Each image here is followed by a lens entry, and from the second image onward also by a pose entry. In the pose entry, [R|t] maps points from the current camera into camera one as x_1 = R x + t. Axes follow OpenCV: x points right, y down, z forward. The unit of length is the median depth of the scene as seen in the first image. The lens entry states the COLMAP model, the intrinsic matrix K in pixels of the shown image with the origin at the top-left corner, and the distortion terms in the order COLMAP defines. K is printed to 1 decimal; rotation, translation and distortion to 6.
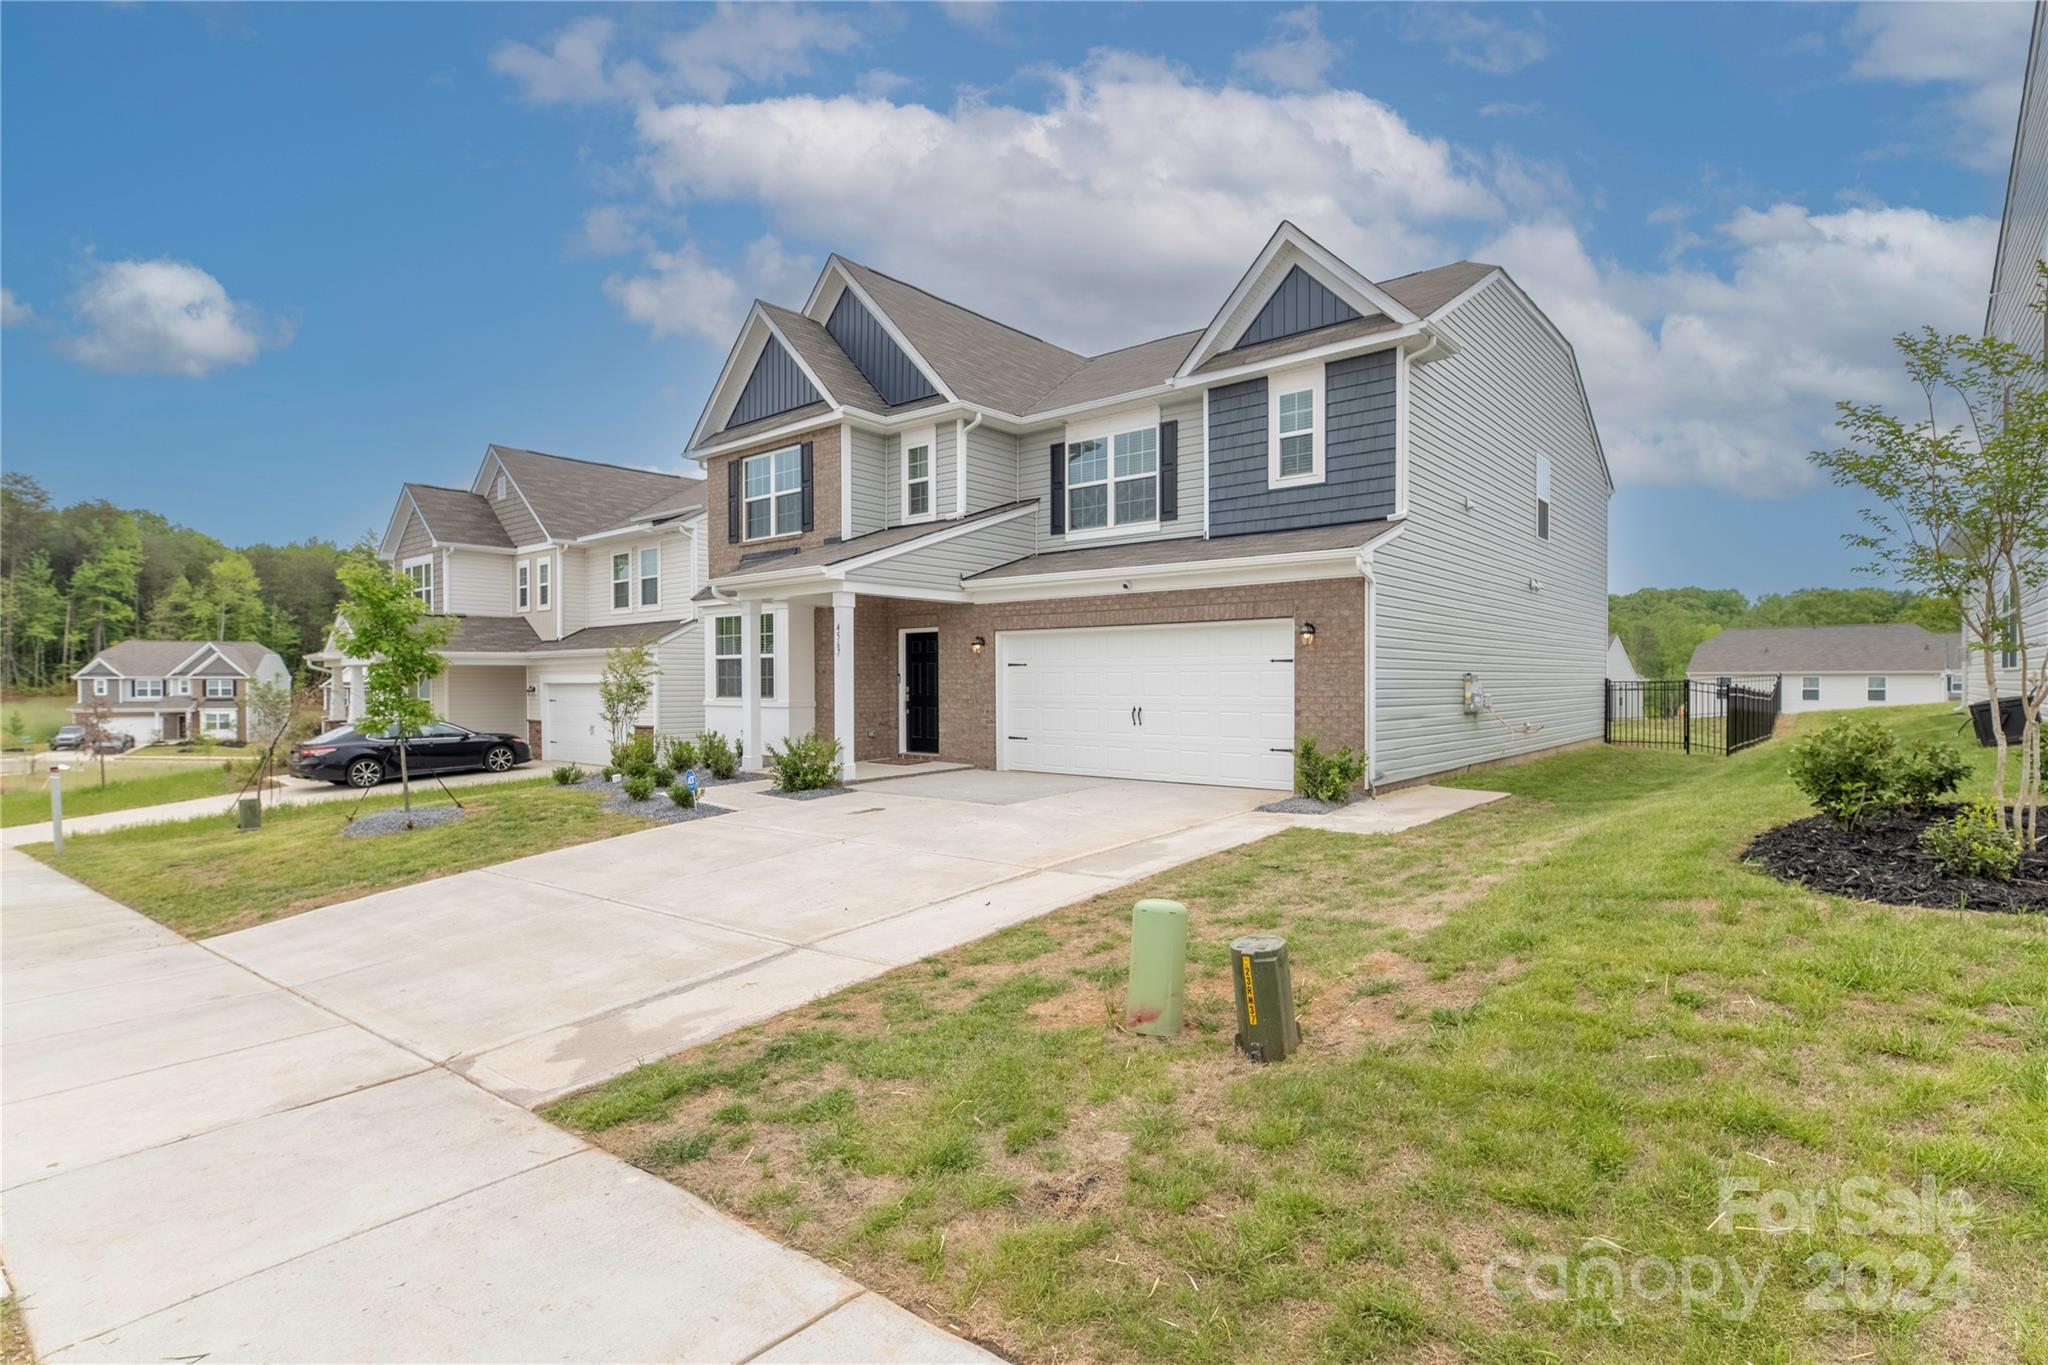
lens RADIAL K [[1003.4, 0, 1042.0], [0, 1003.4, 694.2], [0, 0, 1]] dist [-0.009687, 0.000197]
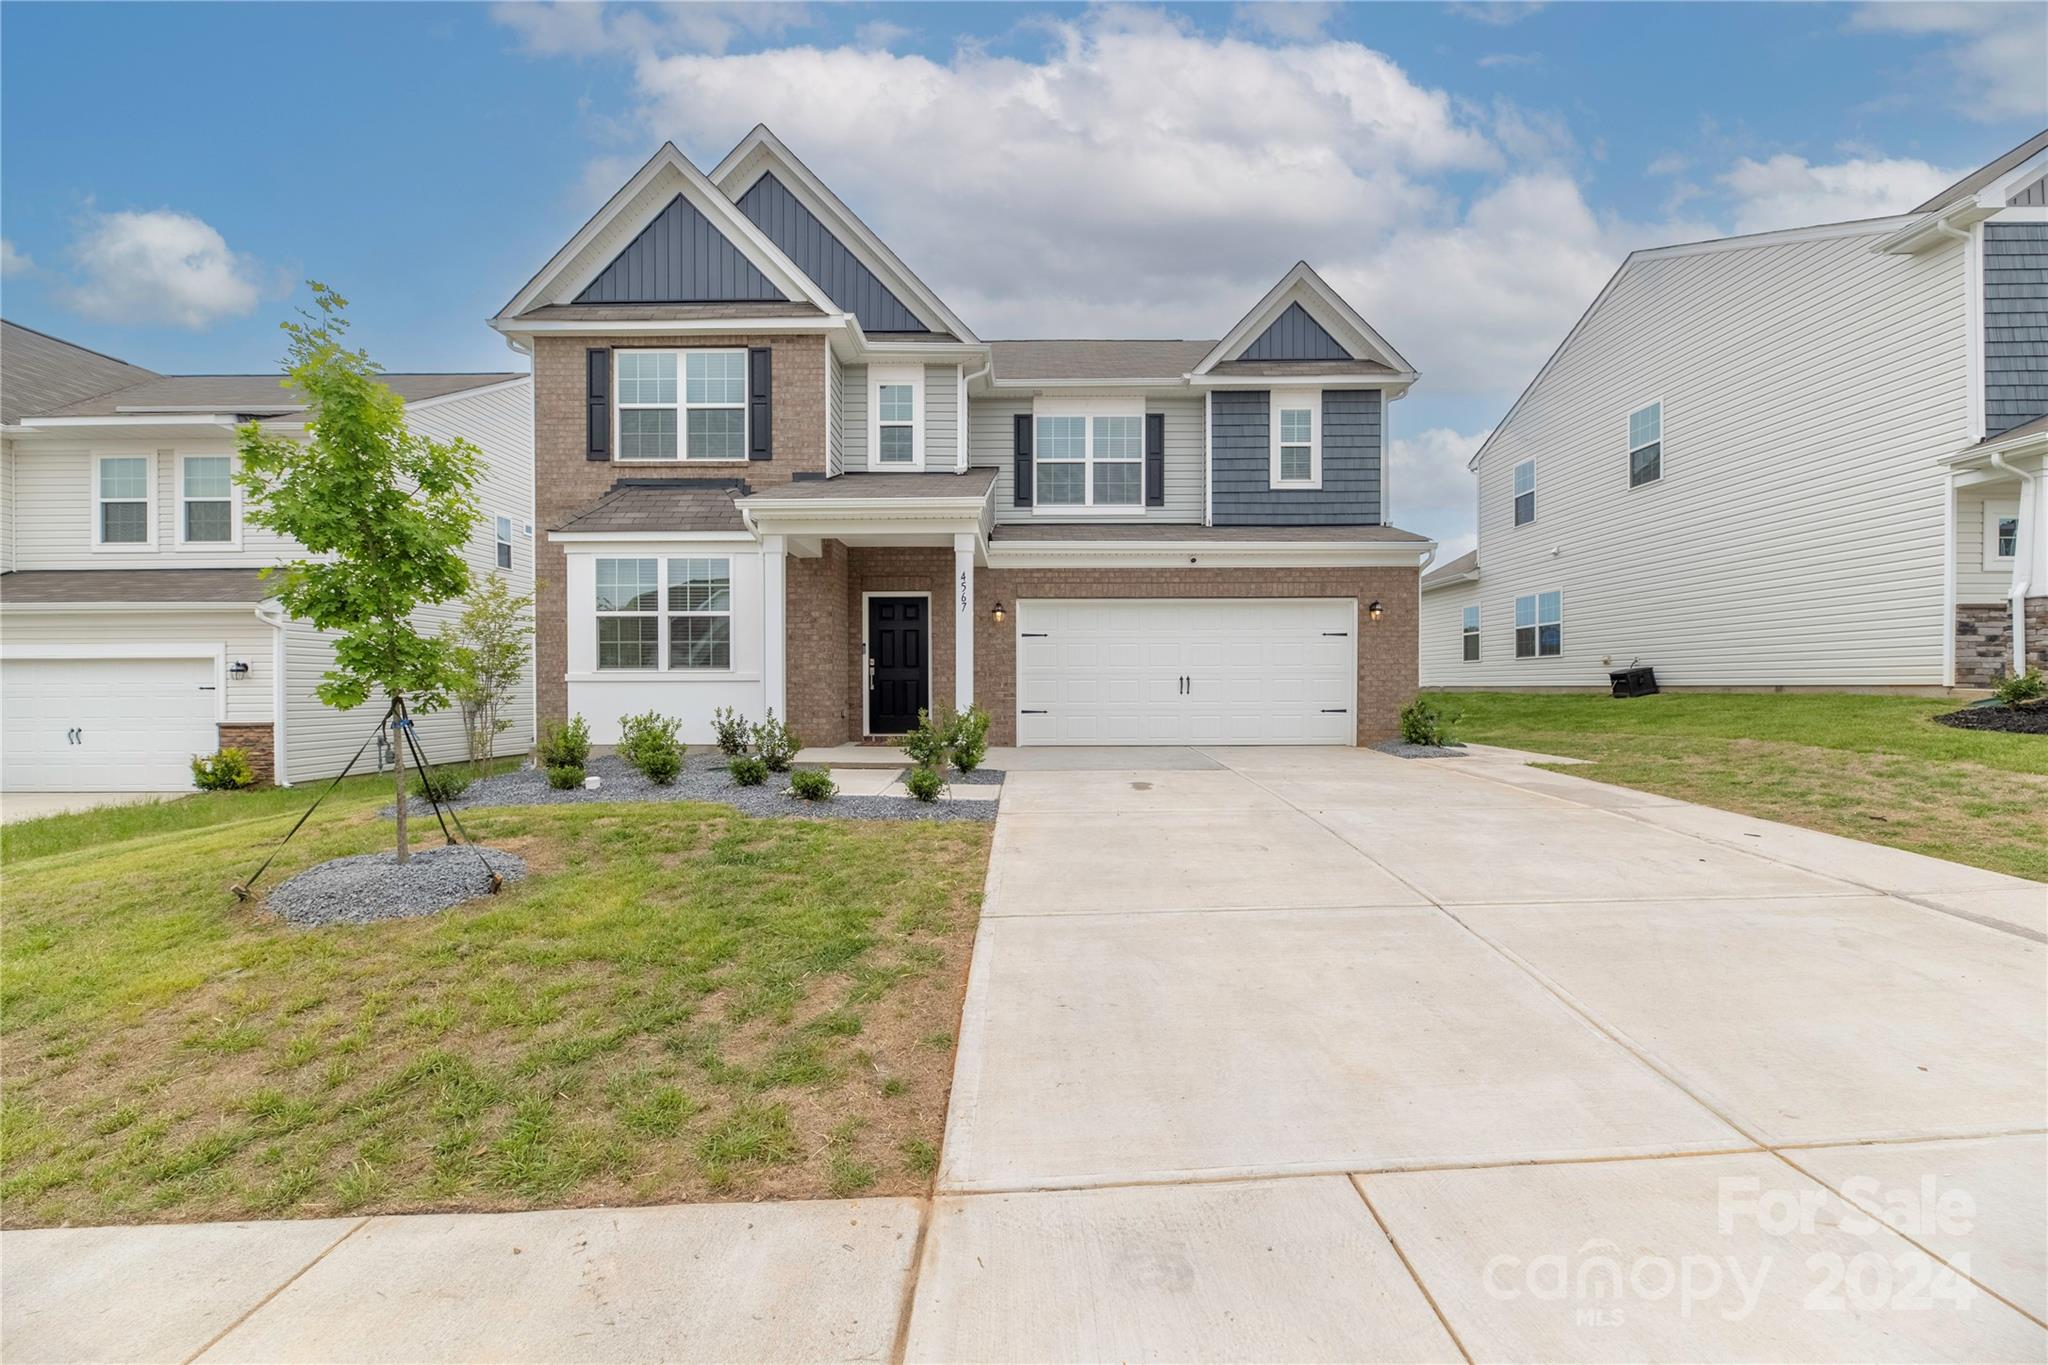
lens RADIAL K [[843.6, 0, 1031.1], [0, 843.6, 688.8], [0, 0, 1]] dist [-0.003582, -0.001696]
pose [[0.768219, -0.000212, 0.640187, -0.550926], [0.009846, 0.999886, -0.011484, 0.031409], [-0.640112, 0.015126, 0.768133, 0.393385]]
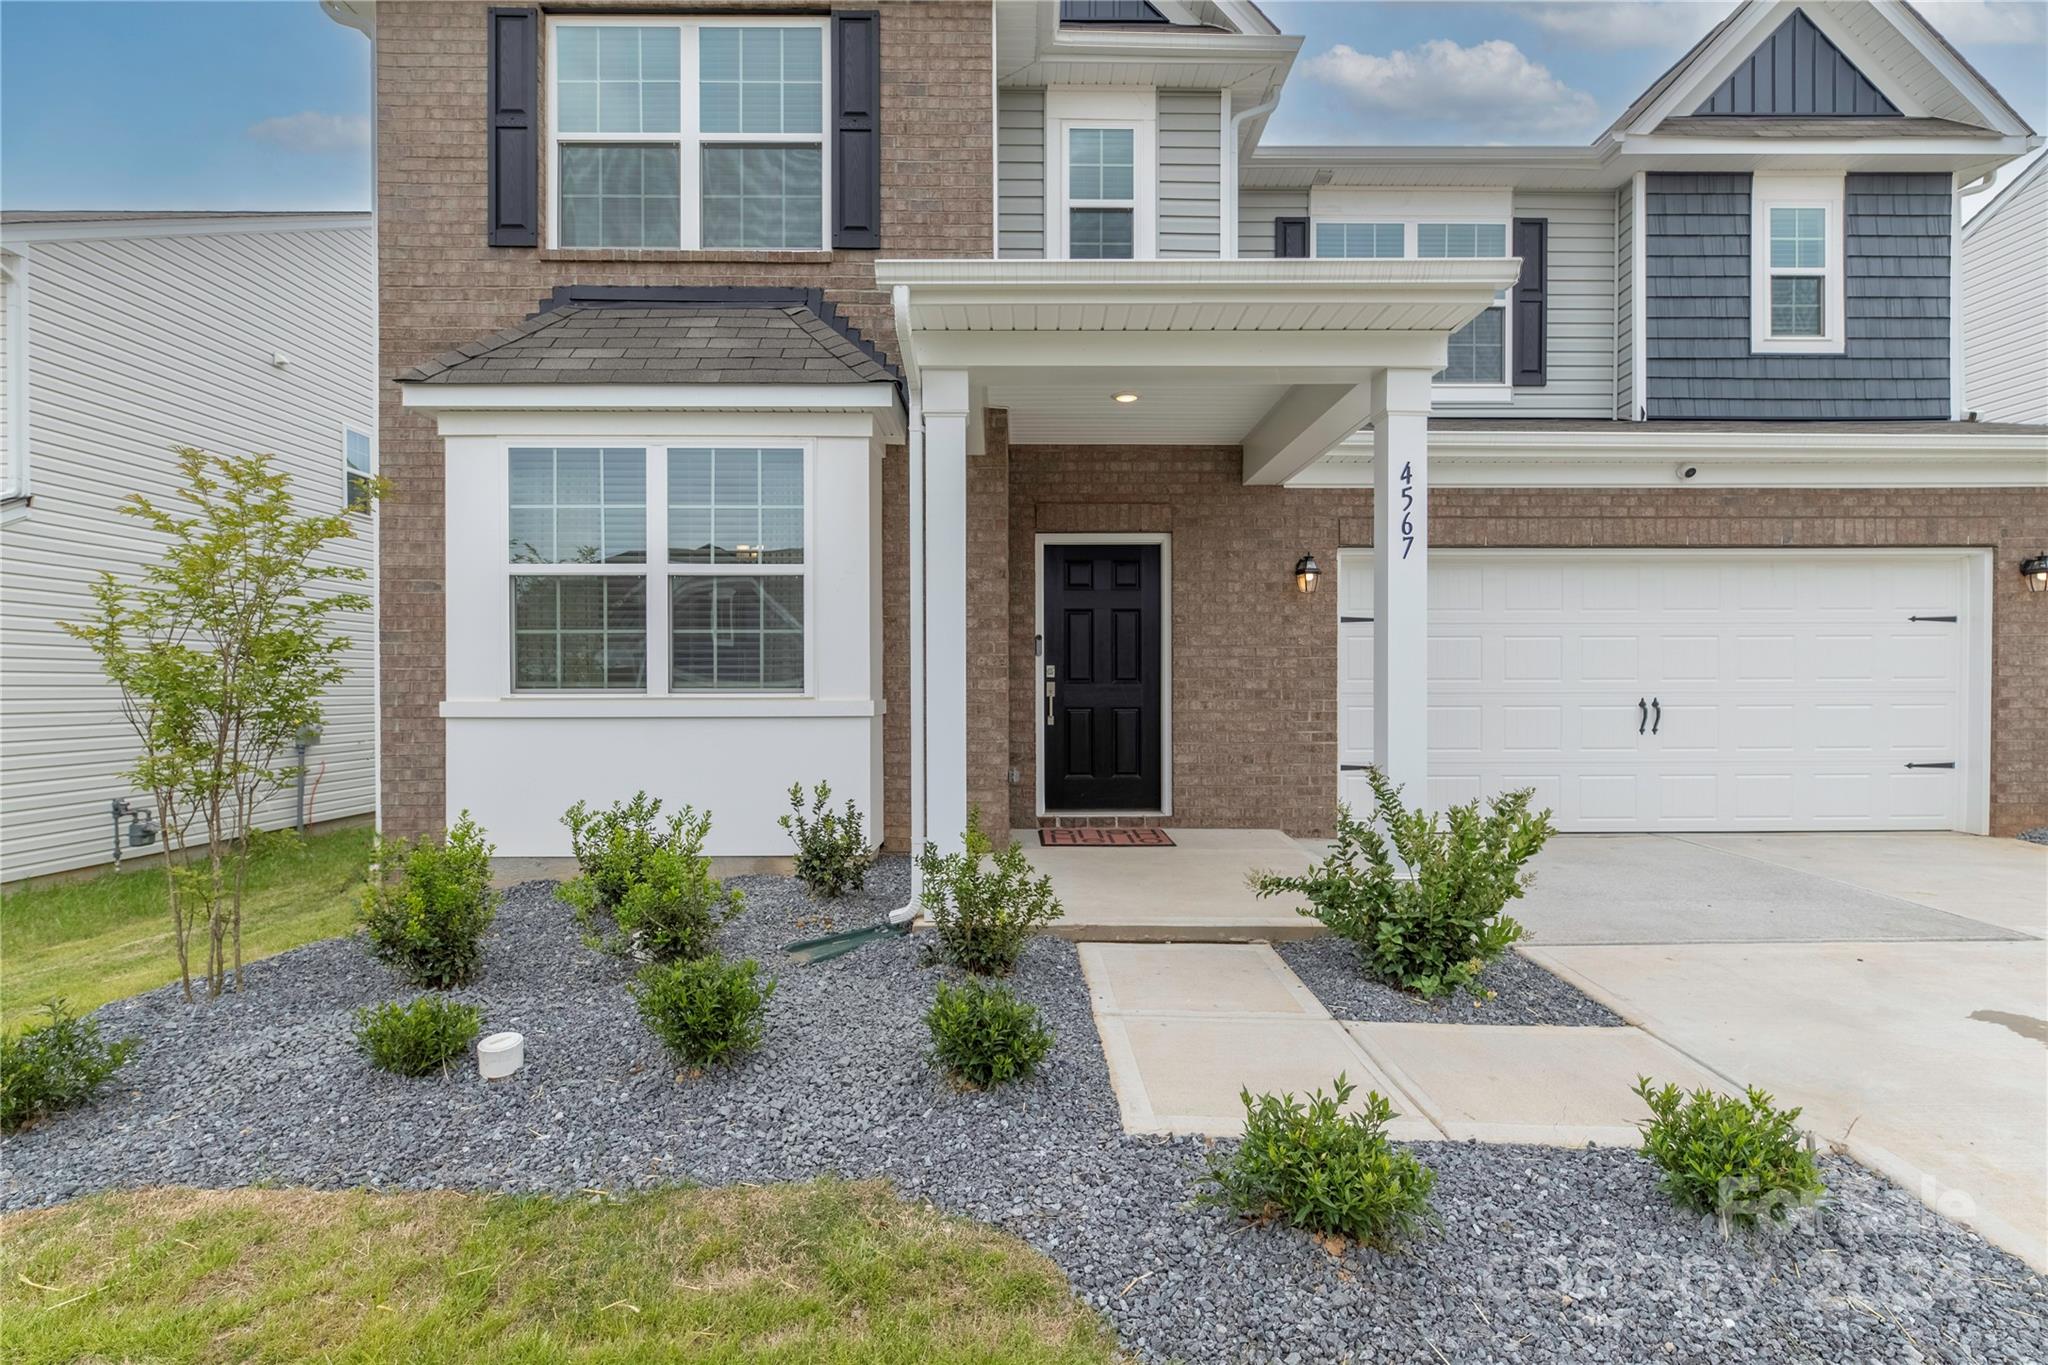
lens RADIAL K [[969.9, 0, 1021.9], [0, 969.9, 685.2], [0, 0, 1]] dist [0.000566, -0.000686]
pose [[0.758881, 0.001293, 0.651228, -0.471114], [0.009555, 0.999868, -0.013119, 0.007762], [-0.651159, 0.016178, 0.758769, 0.761107]]
